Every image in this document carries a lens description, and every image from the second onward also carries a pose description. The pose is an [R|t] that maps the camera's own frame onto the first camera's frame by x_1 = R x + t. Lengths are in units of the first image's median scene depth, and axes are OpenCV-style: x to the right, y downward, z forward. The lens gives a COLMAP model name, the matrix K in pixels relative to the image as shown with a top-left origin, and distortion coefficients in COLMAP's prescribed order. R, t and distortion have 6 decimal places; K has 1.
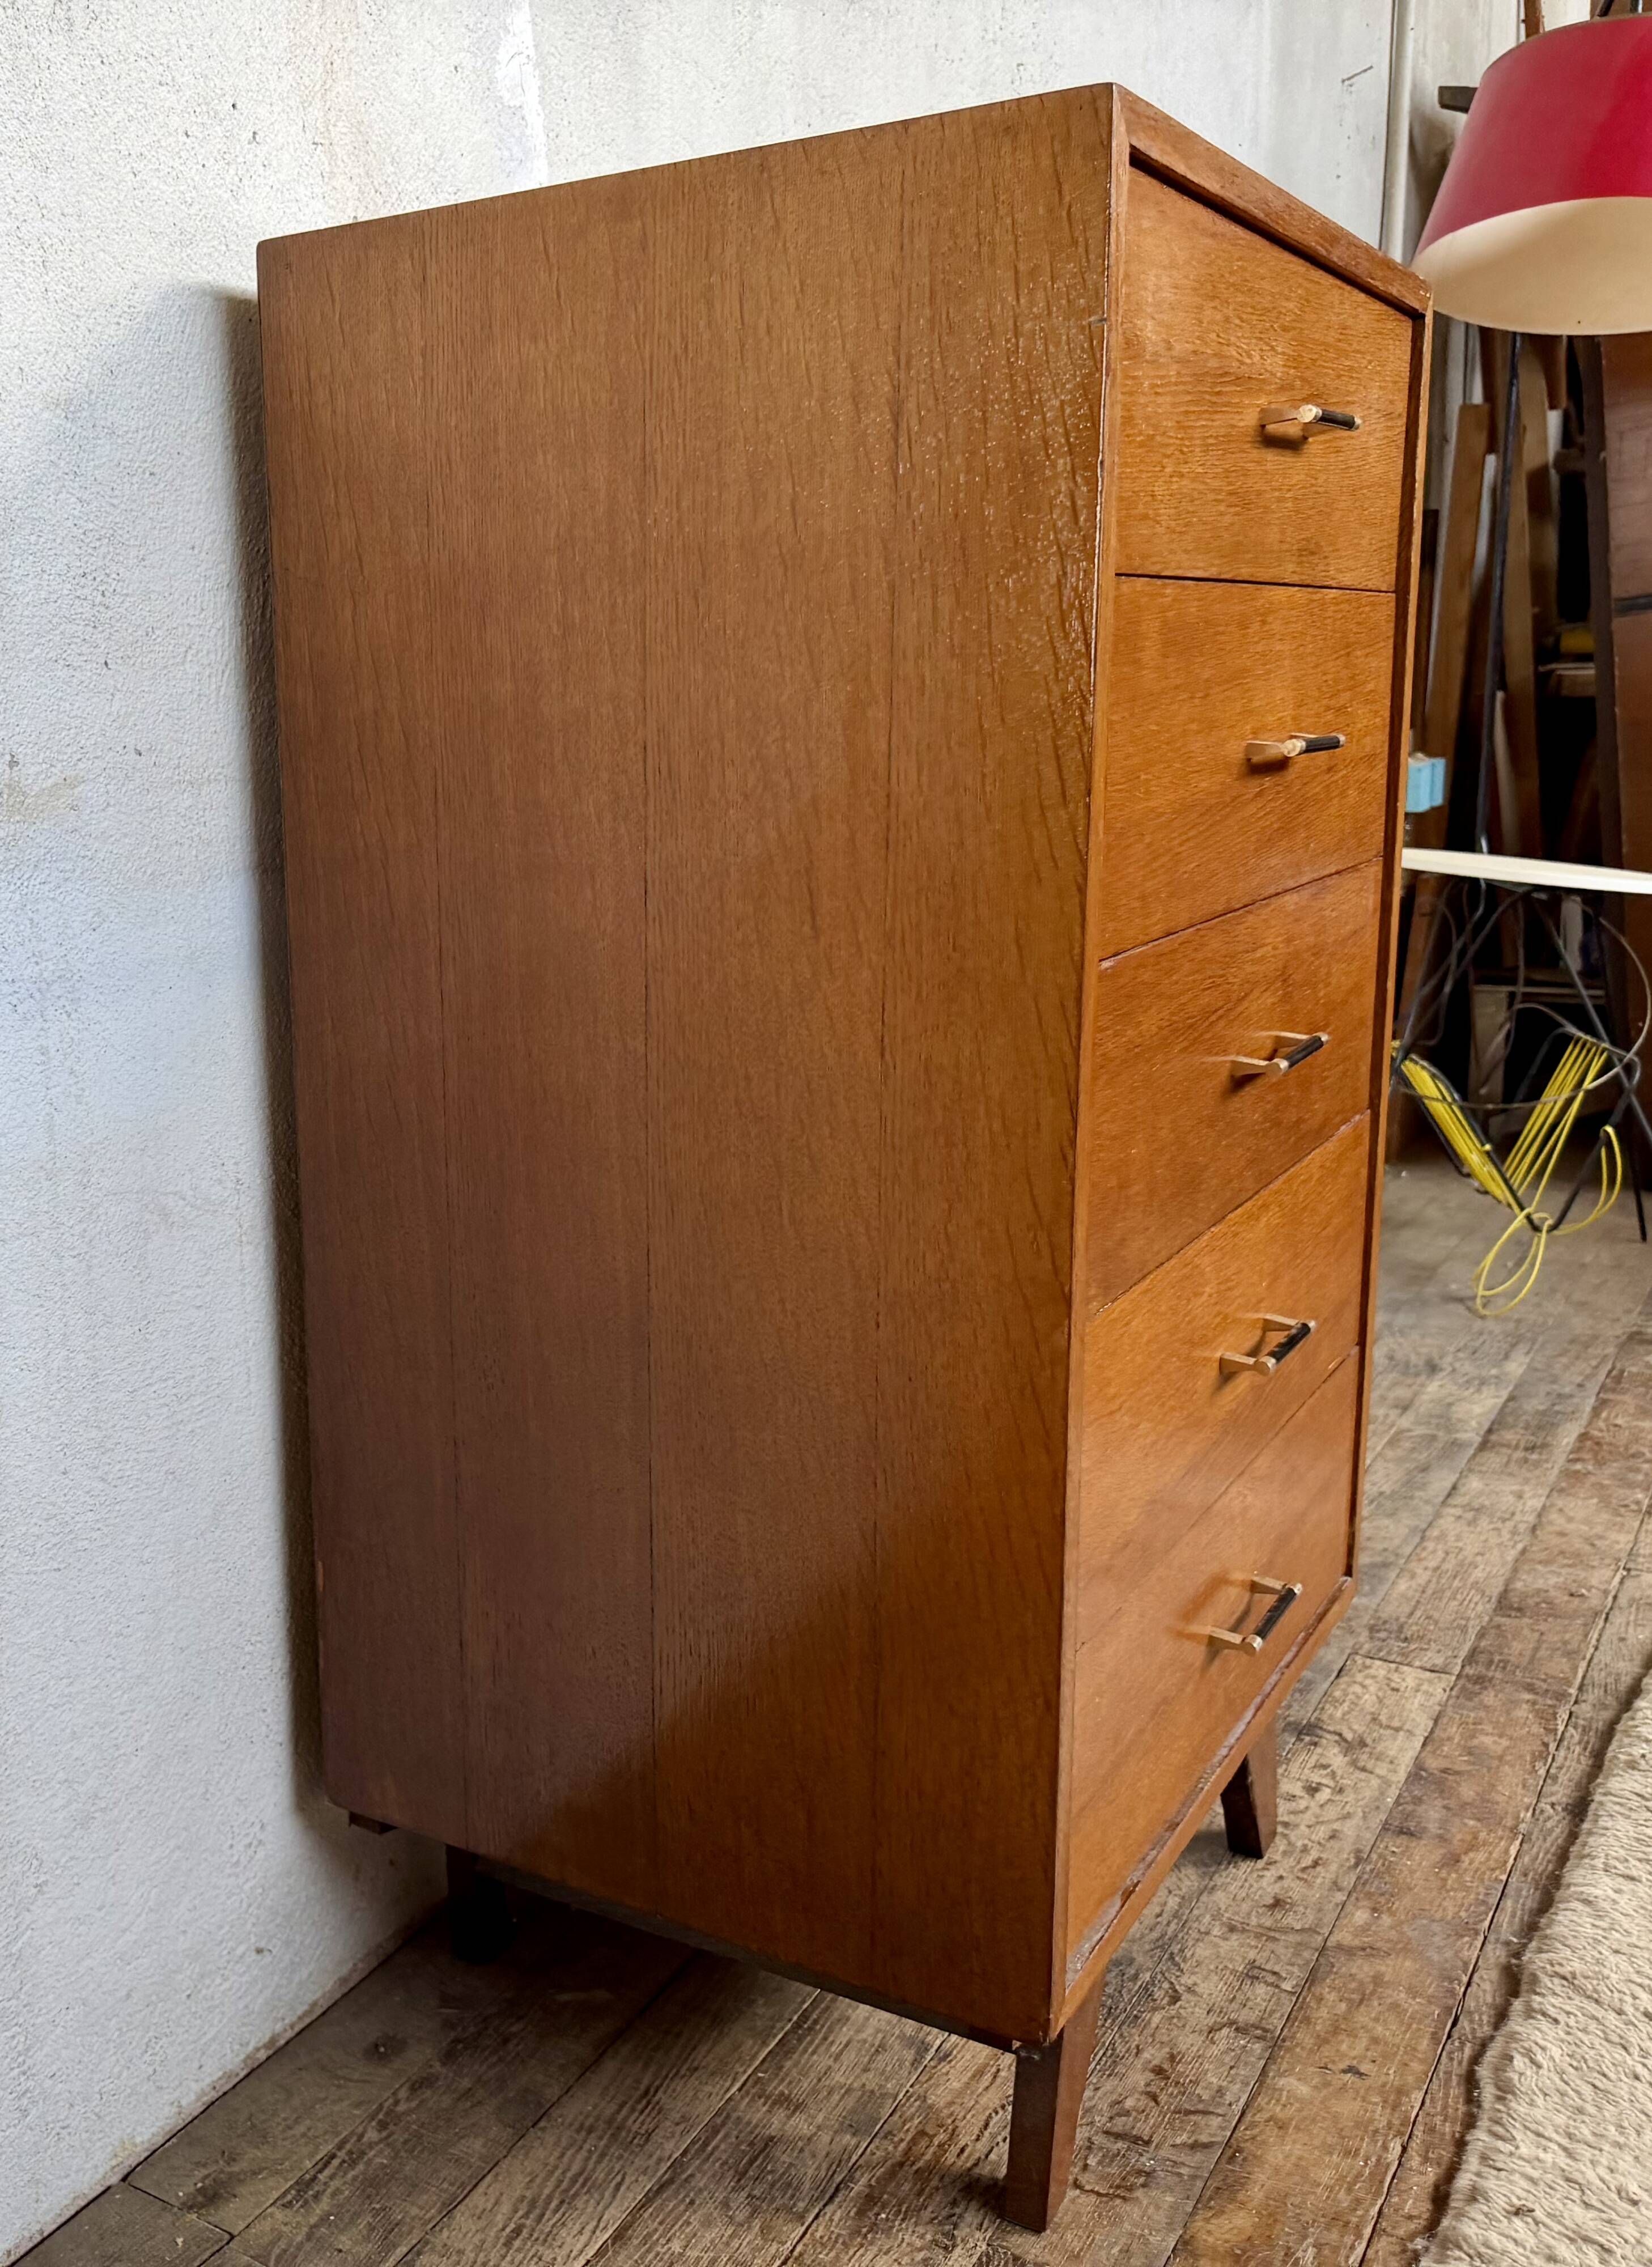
lens RADIAL K [[2167.7, 0, 409.2], [0, 2167.7, 1143.4], [0, 0, 1]] dist [-0.016544, 0.024182]
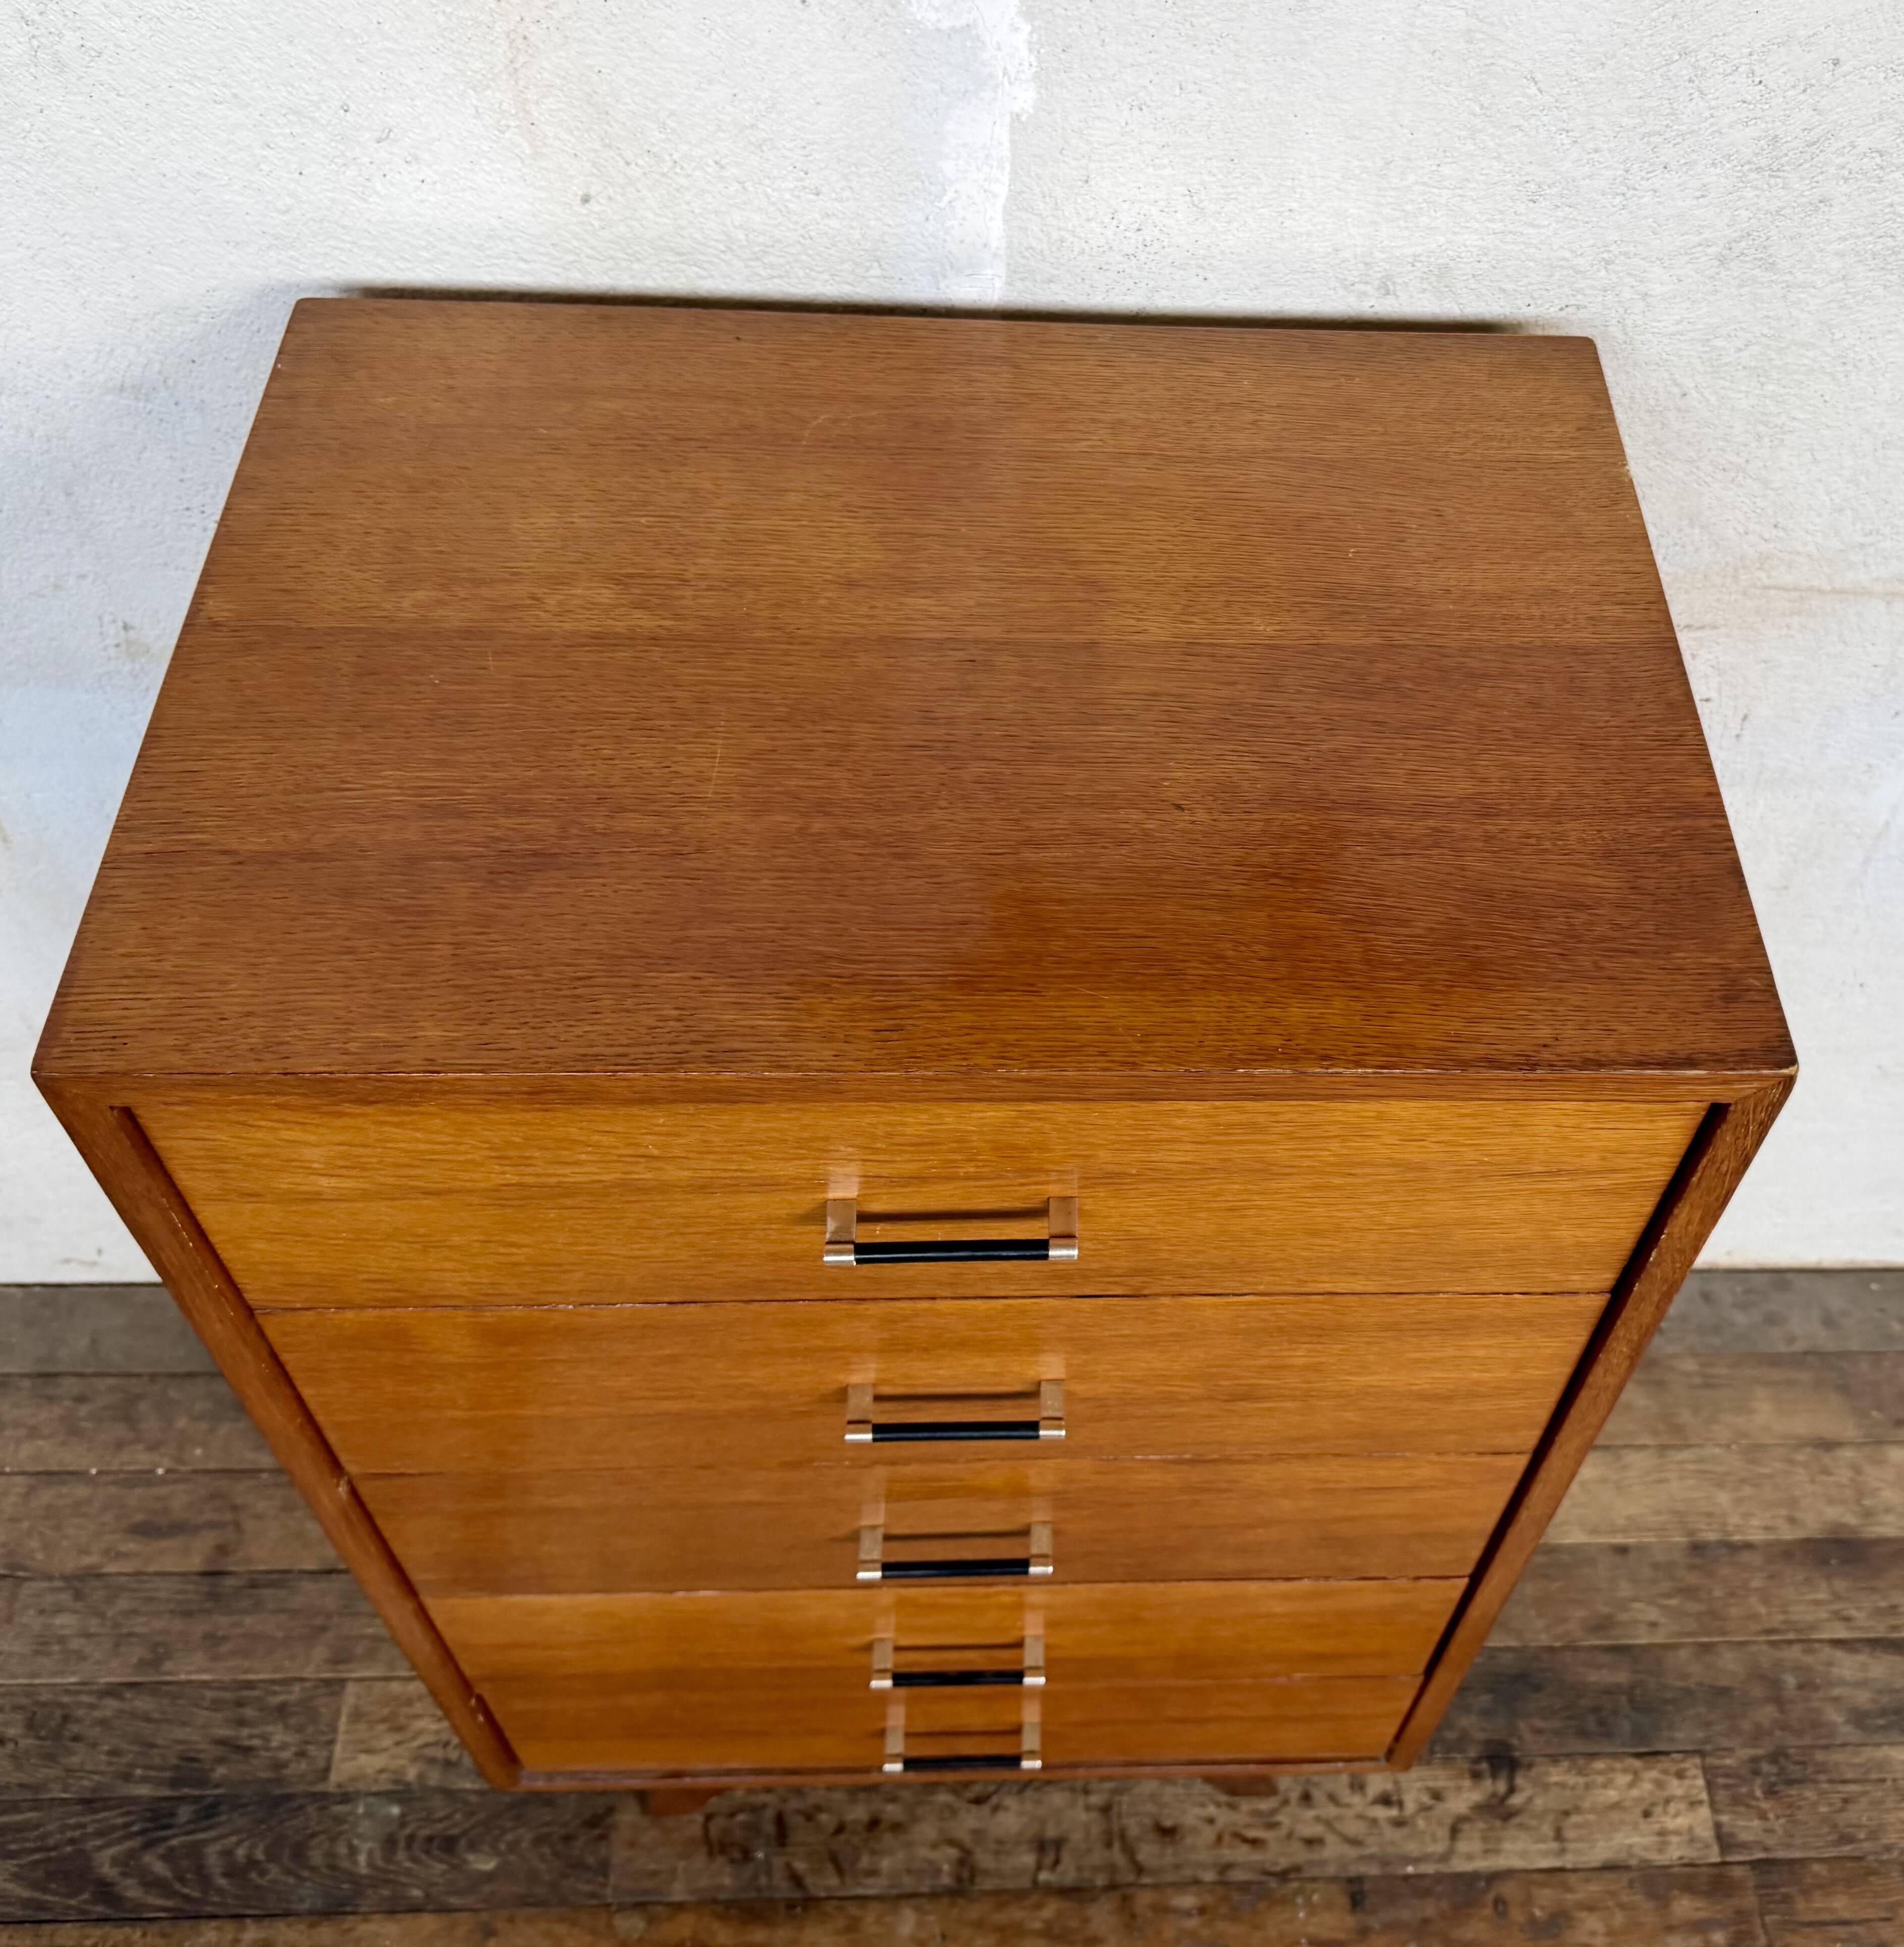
lens RADIAL K [[2066.2, 0, 1157.7], [0, 2066.2, 912.4], [0, 0, 1]] dist [0.037404, -0.077301]
pose [[0.612912, 0.665154, -0.426508, 0.561014], [-0.248361, 0.674597, 0.695151, -0.752008], [0.750103, -0.320139, 0.578668, 0.539705]]
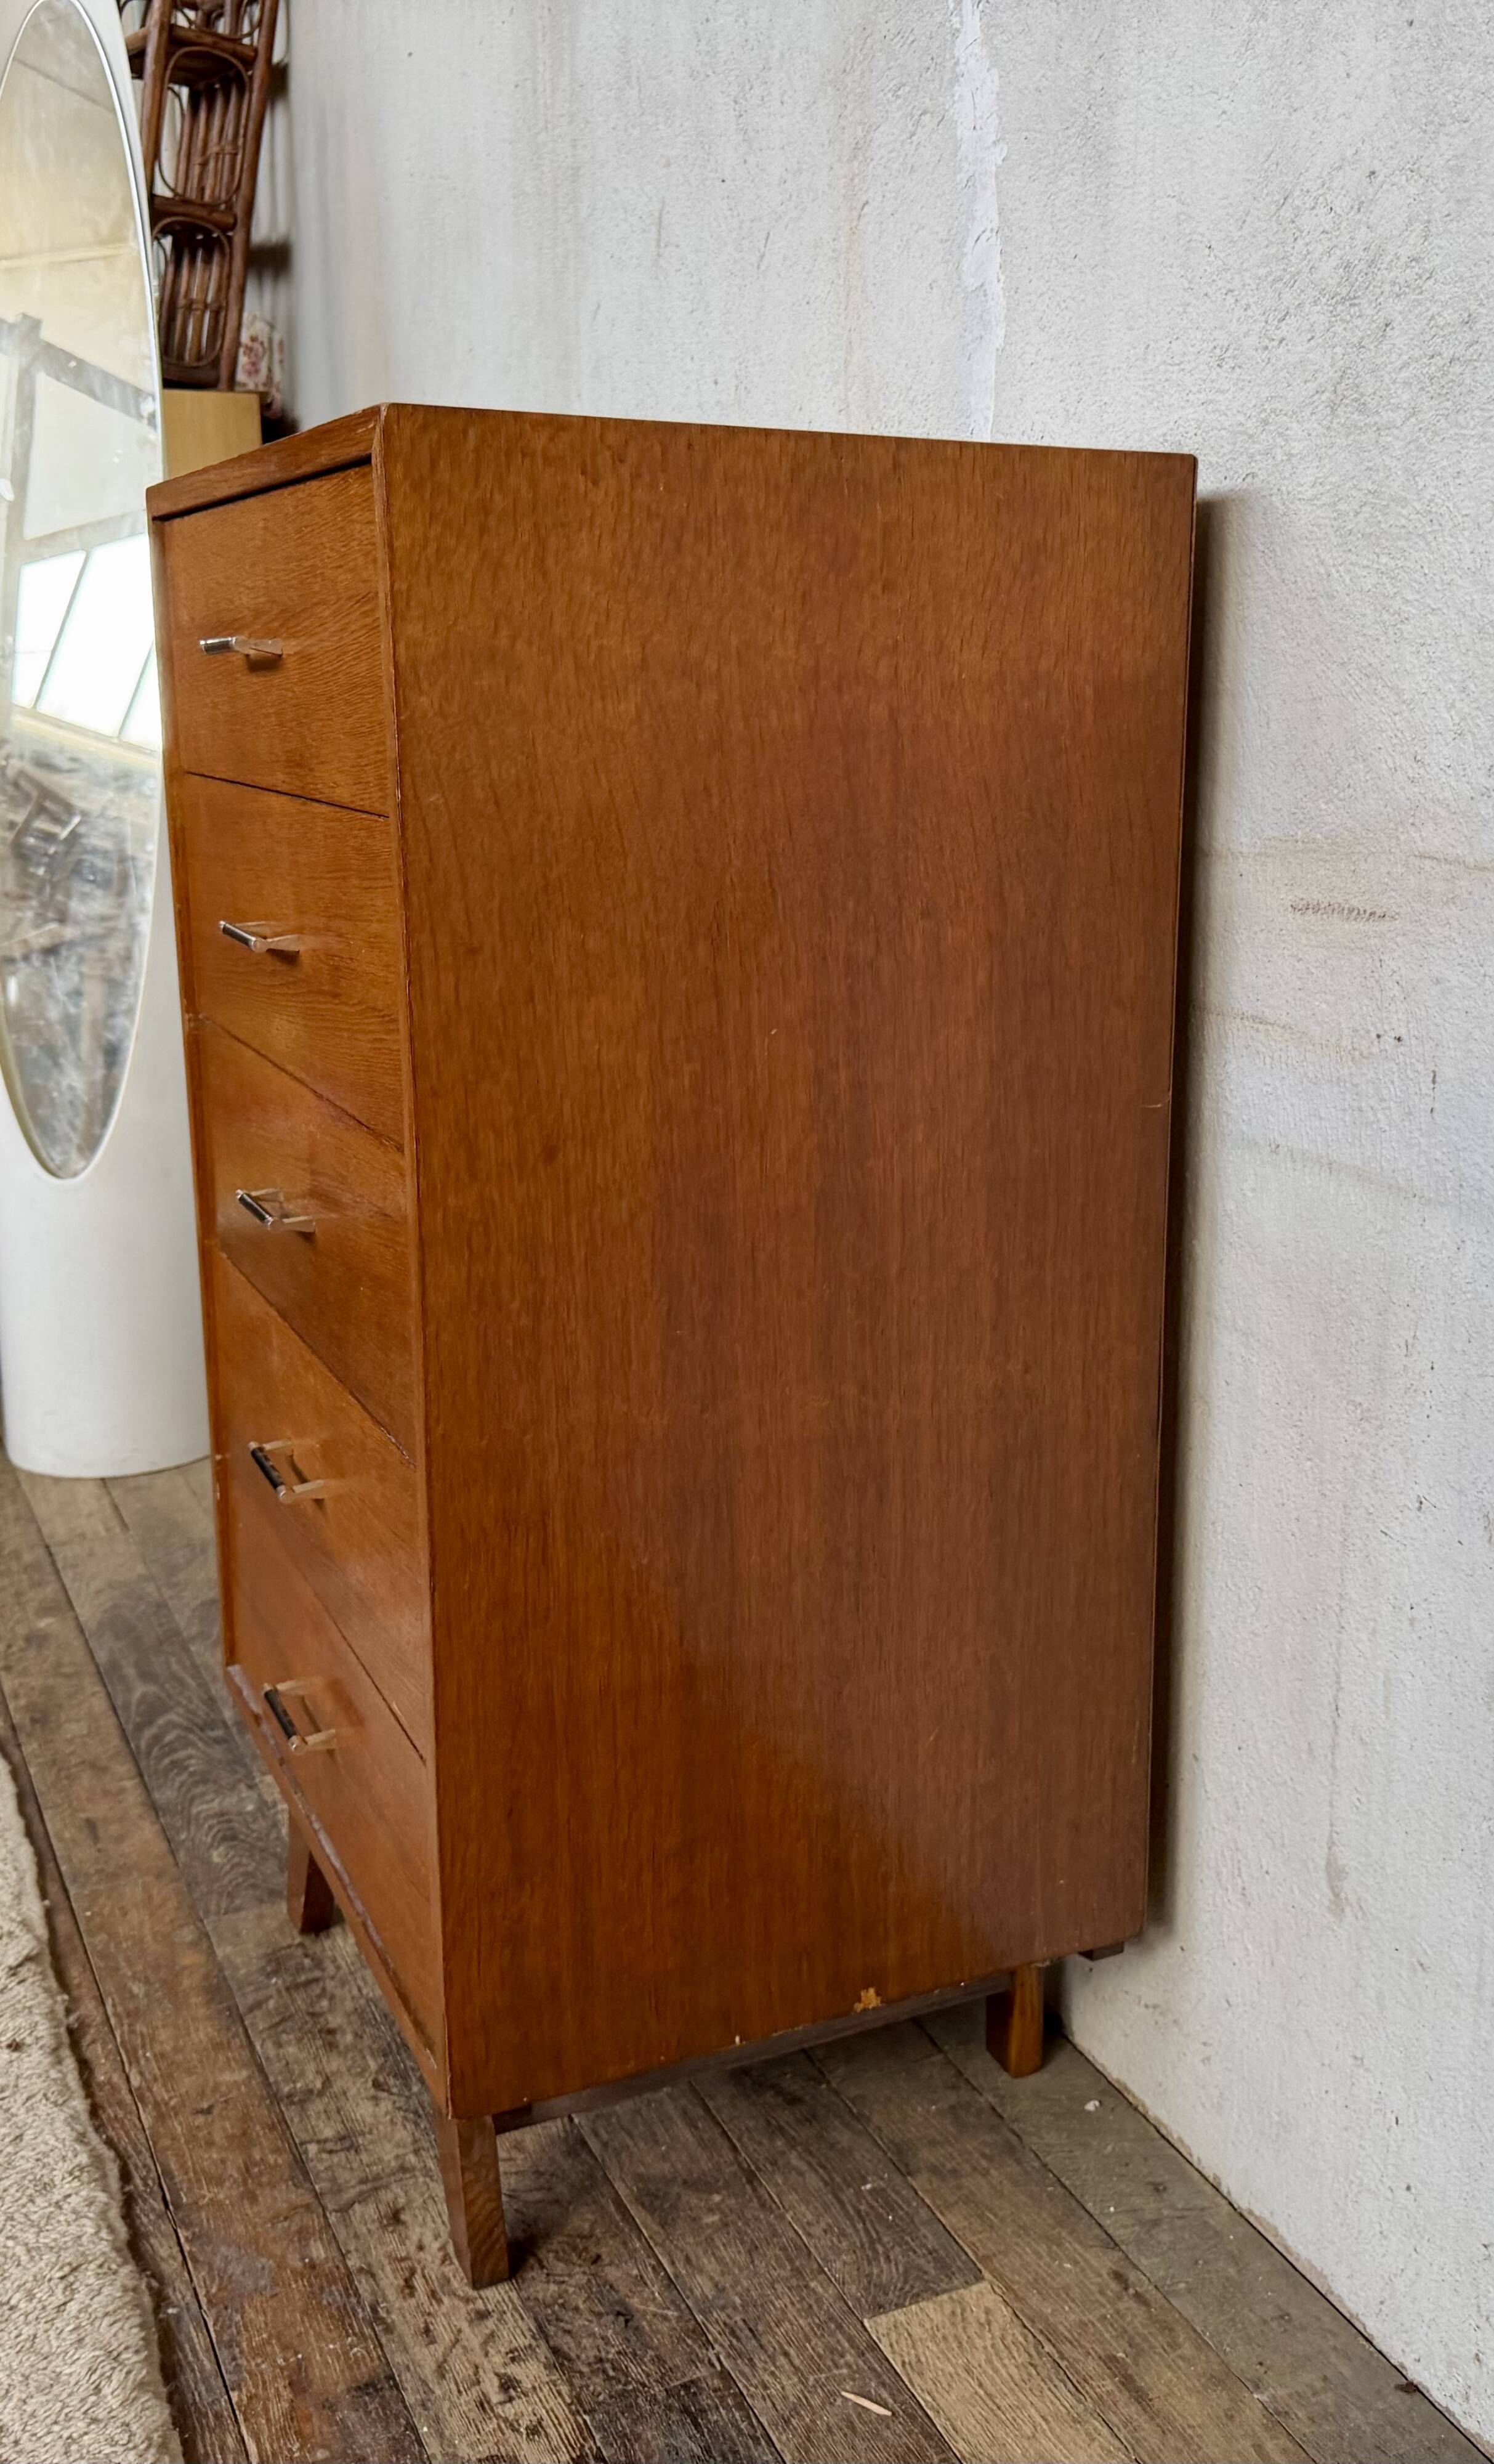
lens RADIAL K [[2306.4, 0, 941.2], [0, 2306.4, 1218.3], [0, 0, 1]] dist [0.131105, -0.287558]
pose [[-0.453436, 0.229456, -0.861246, 1.089095], [-0.178475, 0.923347, 0.339967, -0.431034], [0.873236, 0.307865, -0.377727, 1.495506]]
